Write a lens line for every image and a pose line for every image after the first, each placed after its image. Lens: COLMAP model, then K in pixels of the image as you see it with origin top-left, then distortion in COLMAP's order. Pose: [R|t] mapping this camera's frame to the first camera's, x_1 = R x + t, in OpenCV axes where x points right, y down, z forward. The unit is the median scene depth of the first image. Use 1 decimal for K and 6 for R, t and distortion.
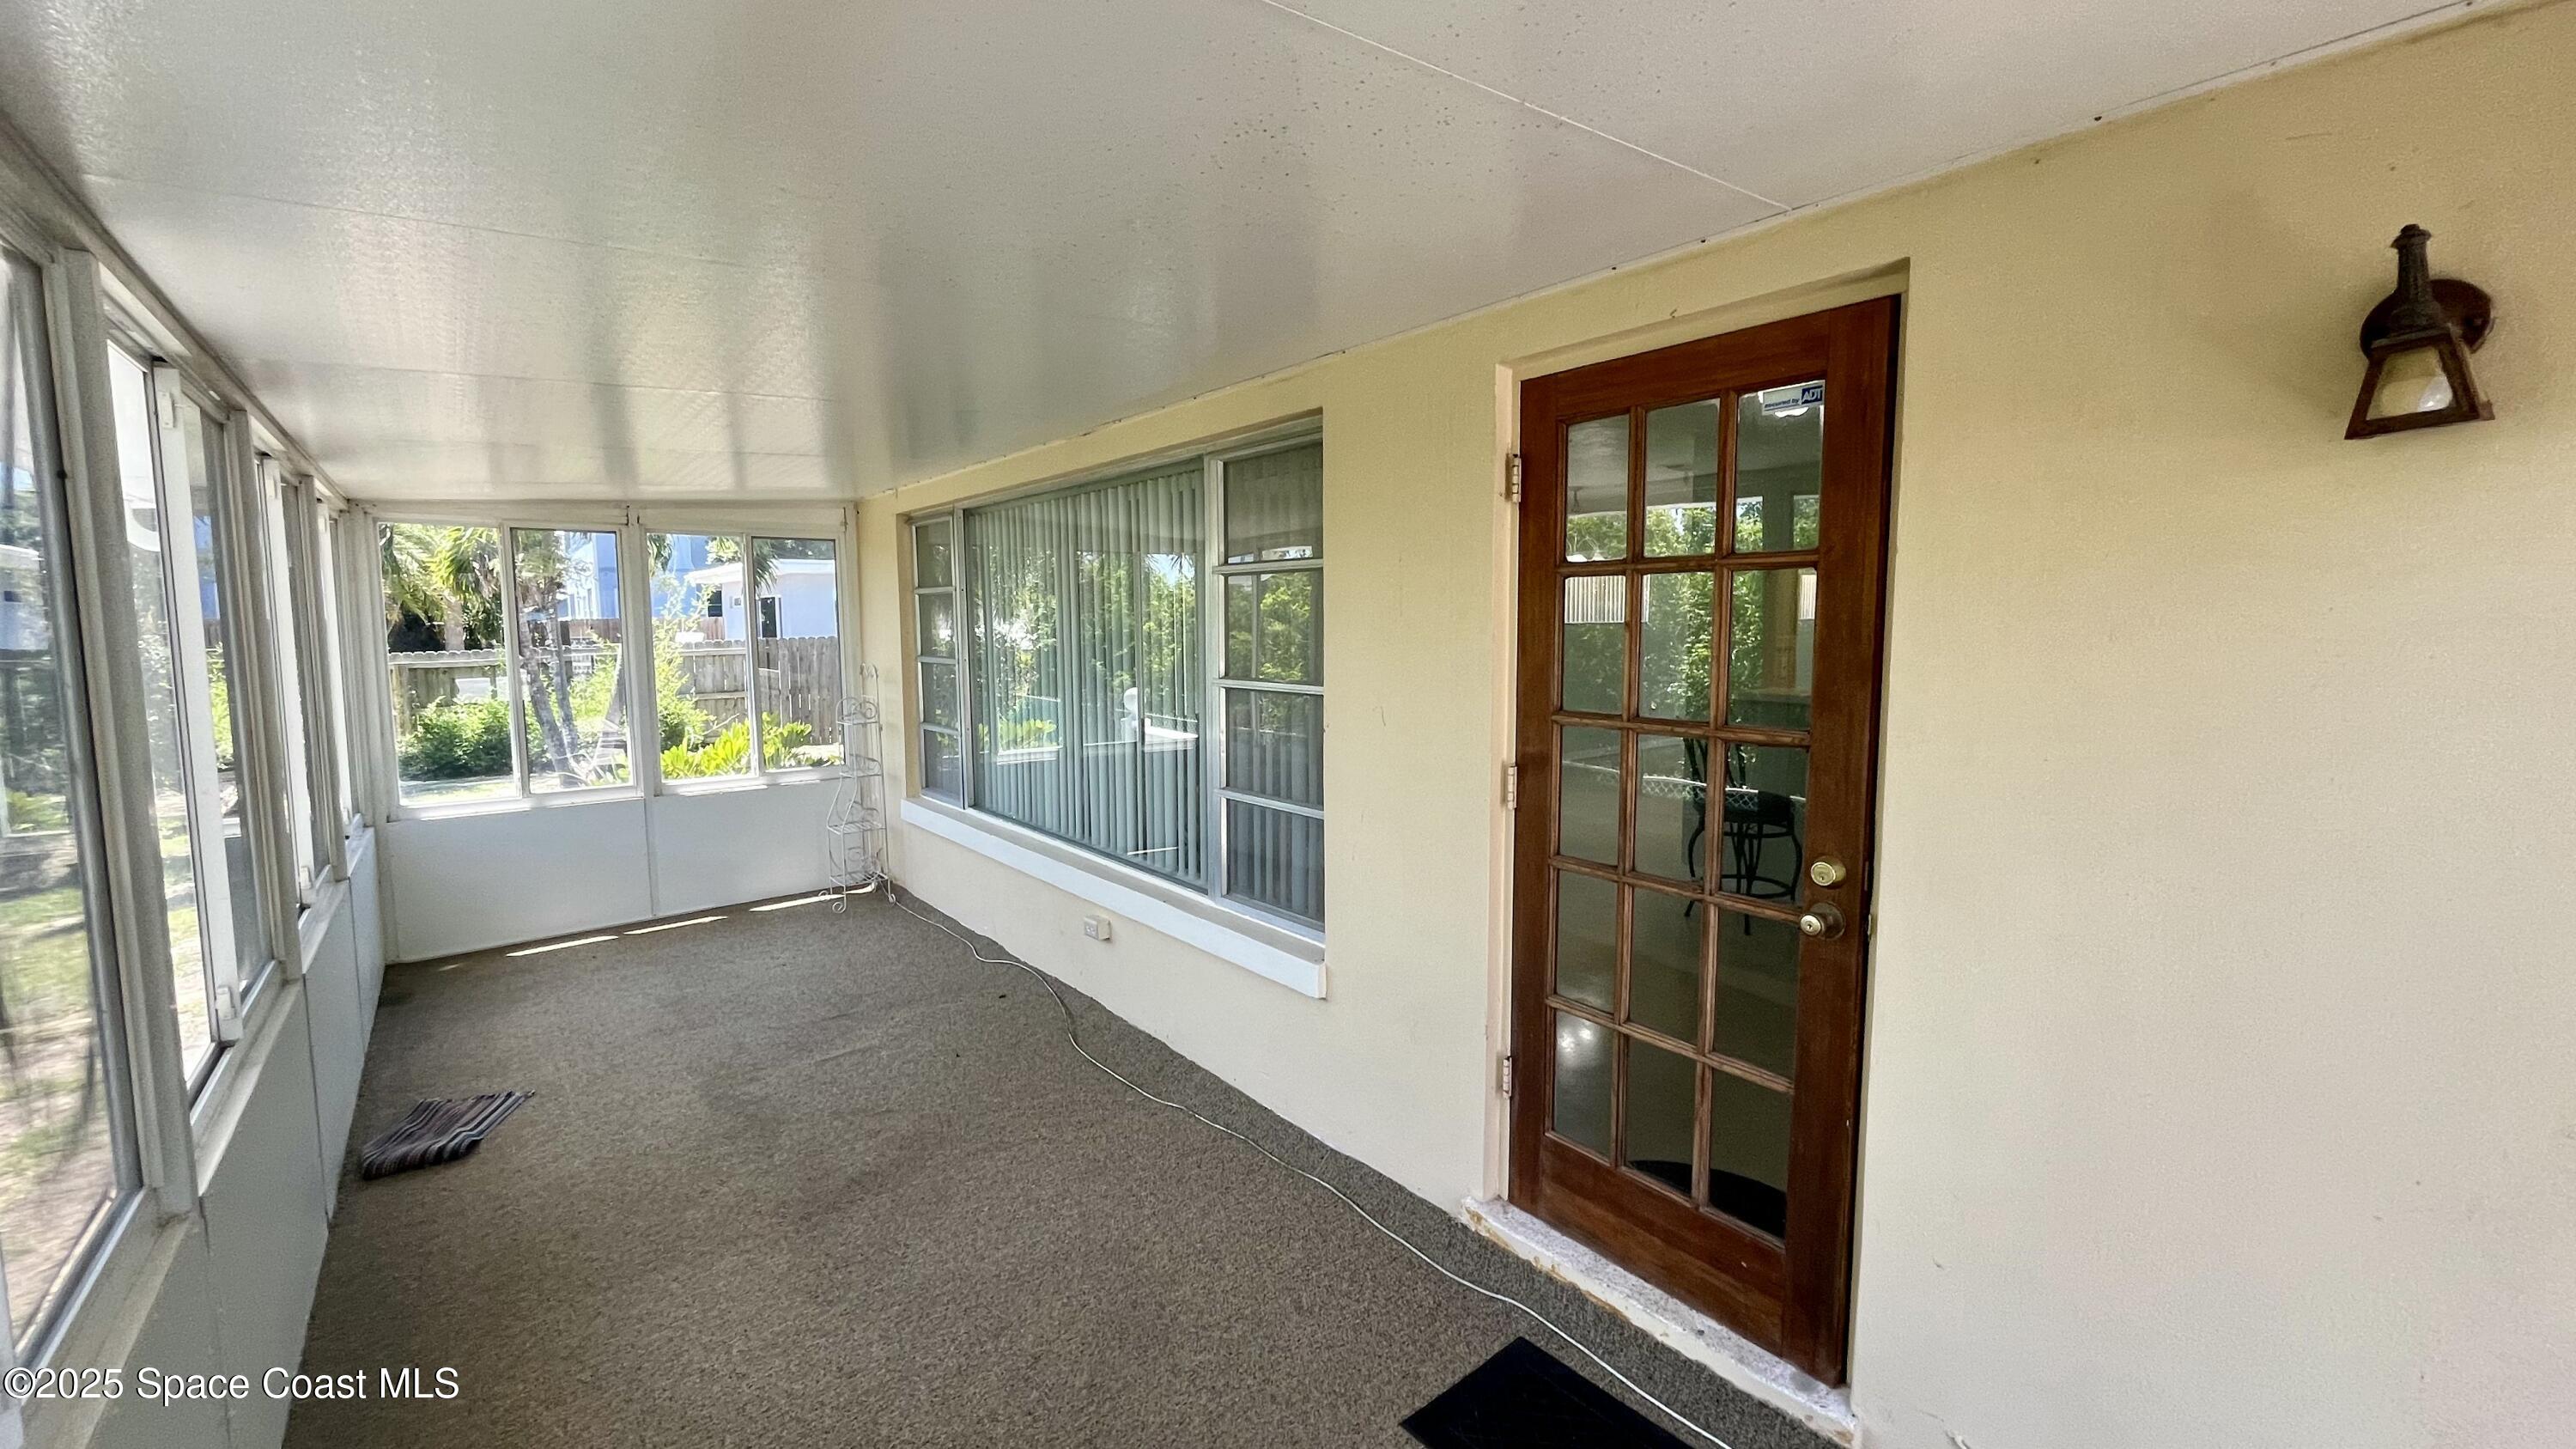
lens RADIAL K [[1040.9, 0, 1277.8], [0, 1040.9, 722.0], [0, 0, 1]] dist [-0.004087, 0.002414]
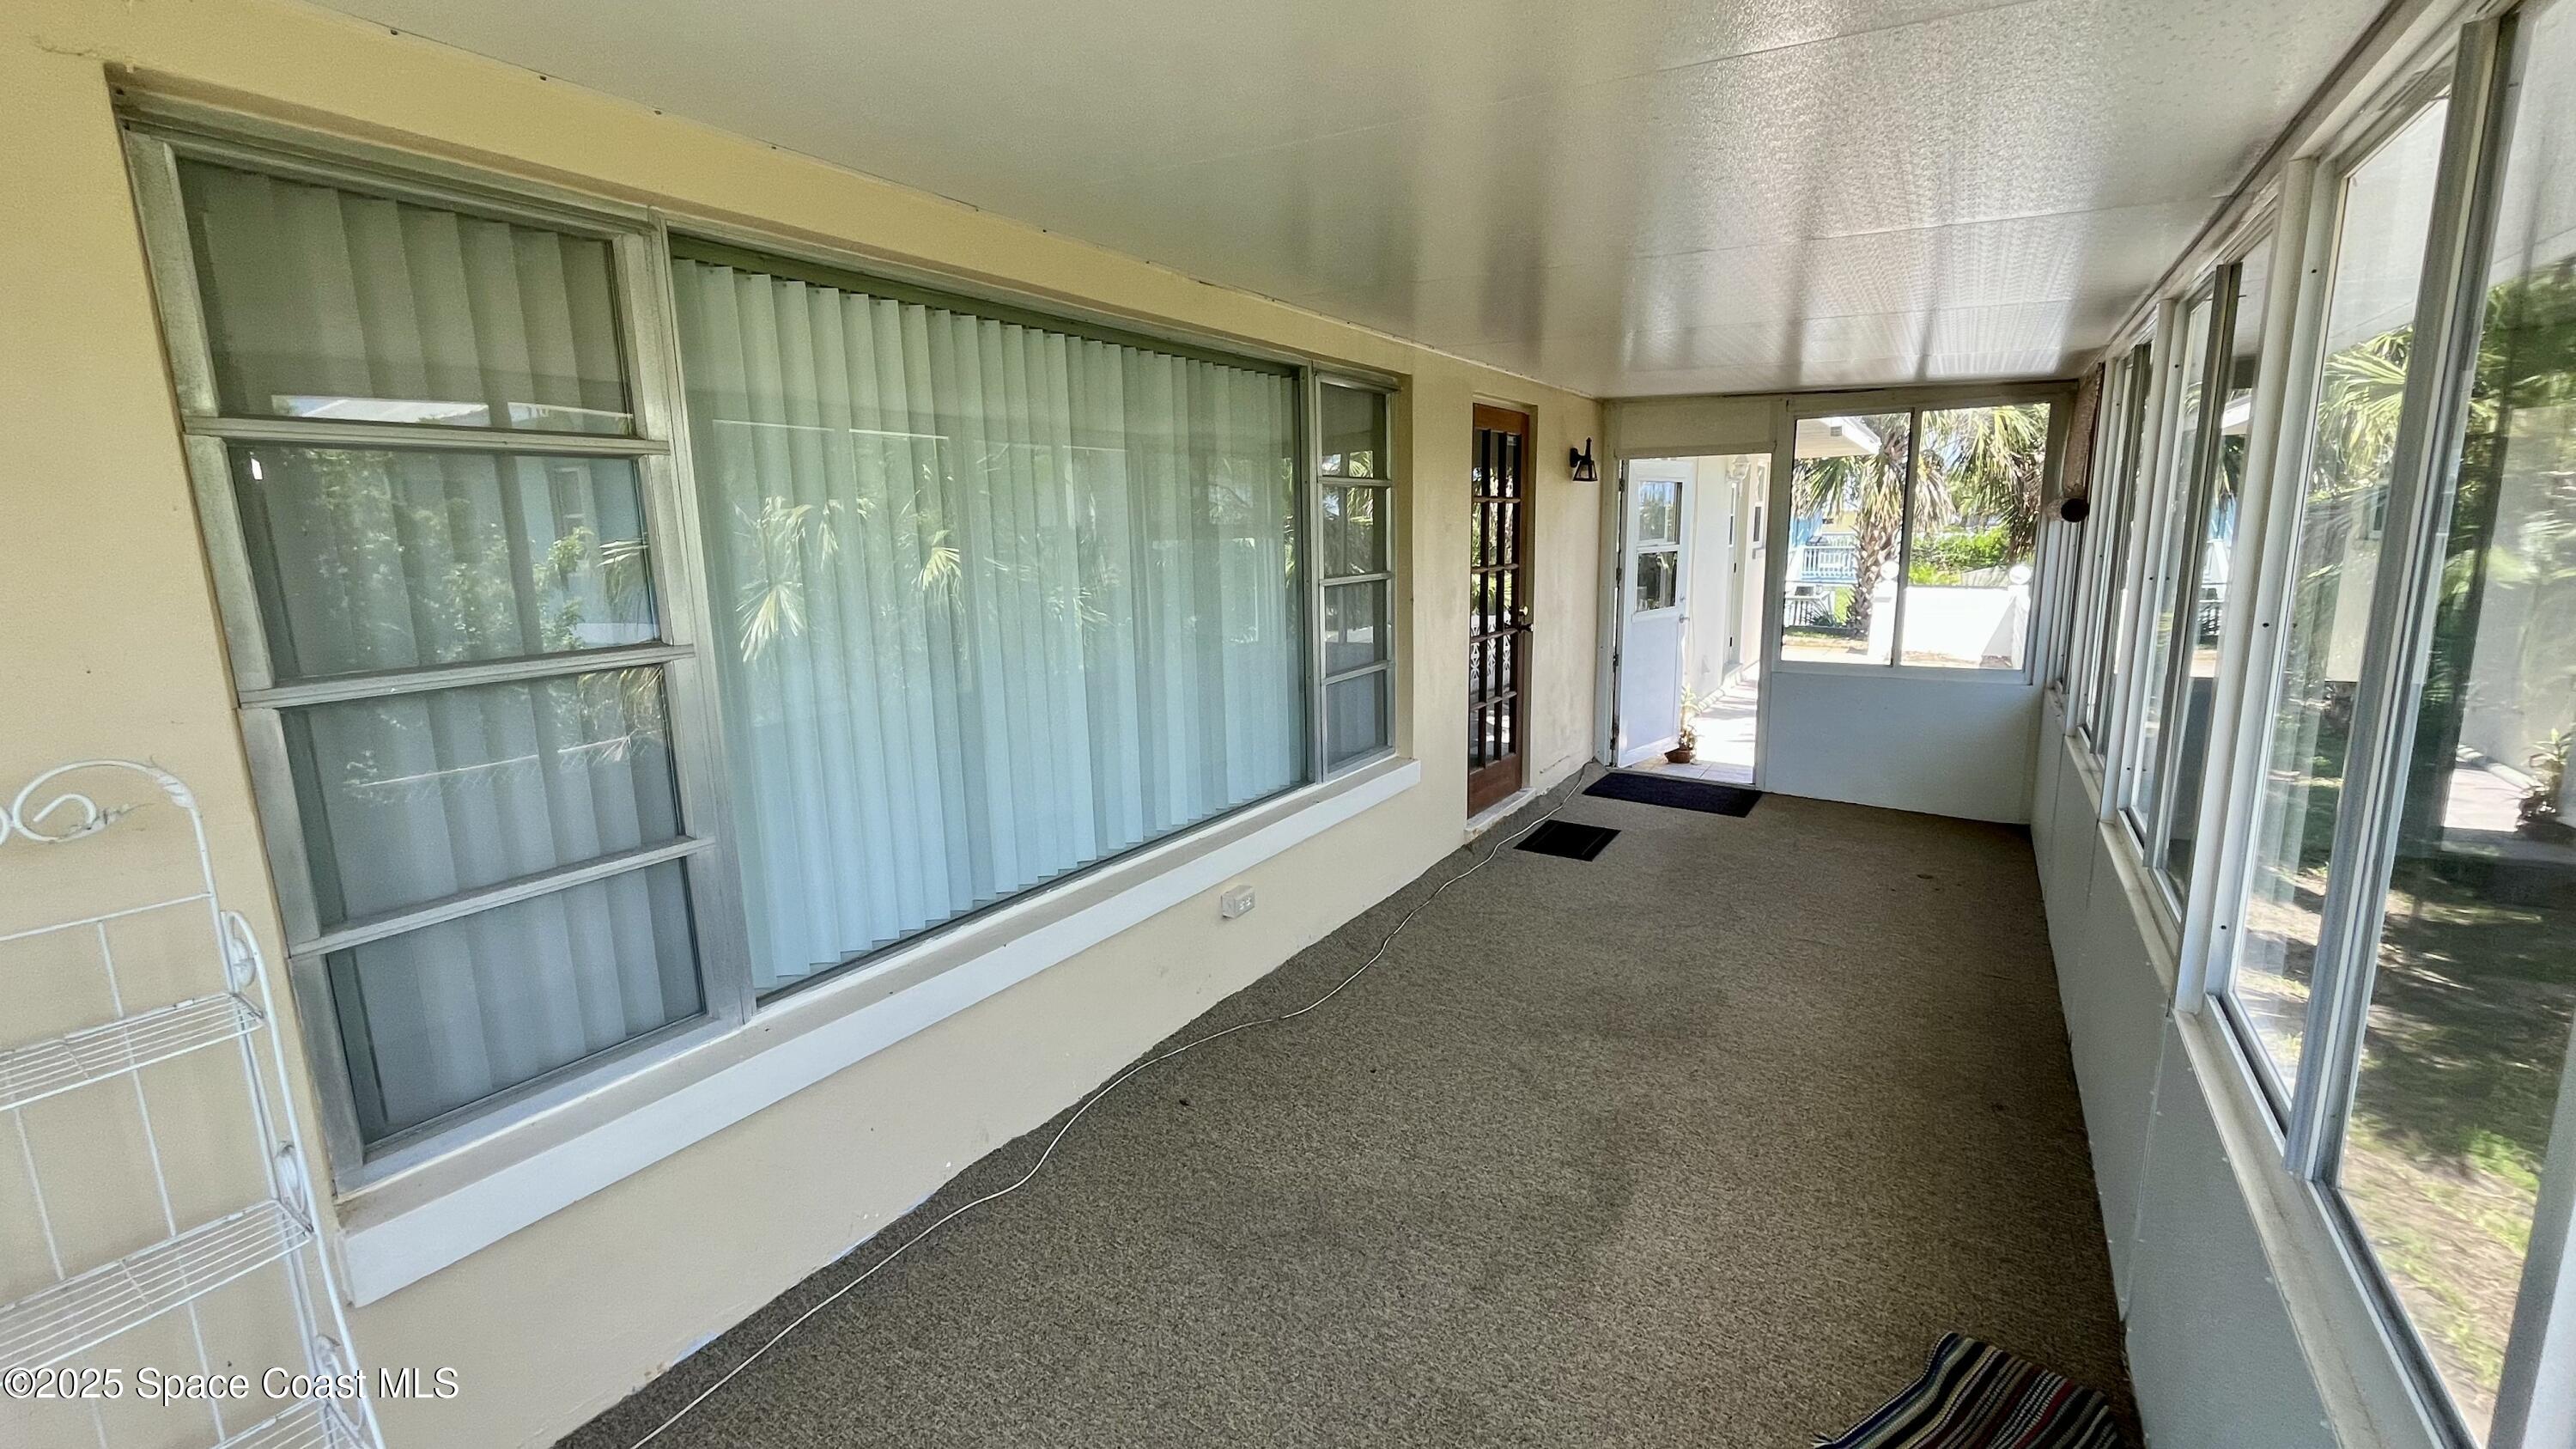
lens RADIAL K [[1040.9, 0, 1280.0], [0, 1040.9, 714.9], [0, 0, 1]] dist [-0.004087, 0.002414]
pose [[-0.324776, -0.158851, 0.932355, -1.061112], [0.113804, 0.972068, 0.205260, -0.129599], [-0.938919, 0.172769, -0.297627, 1.350420]]
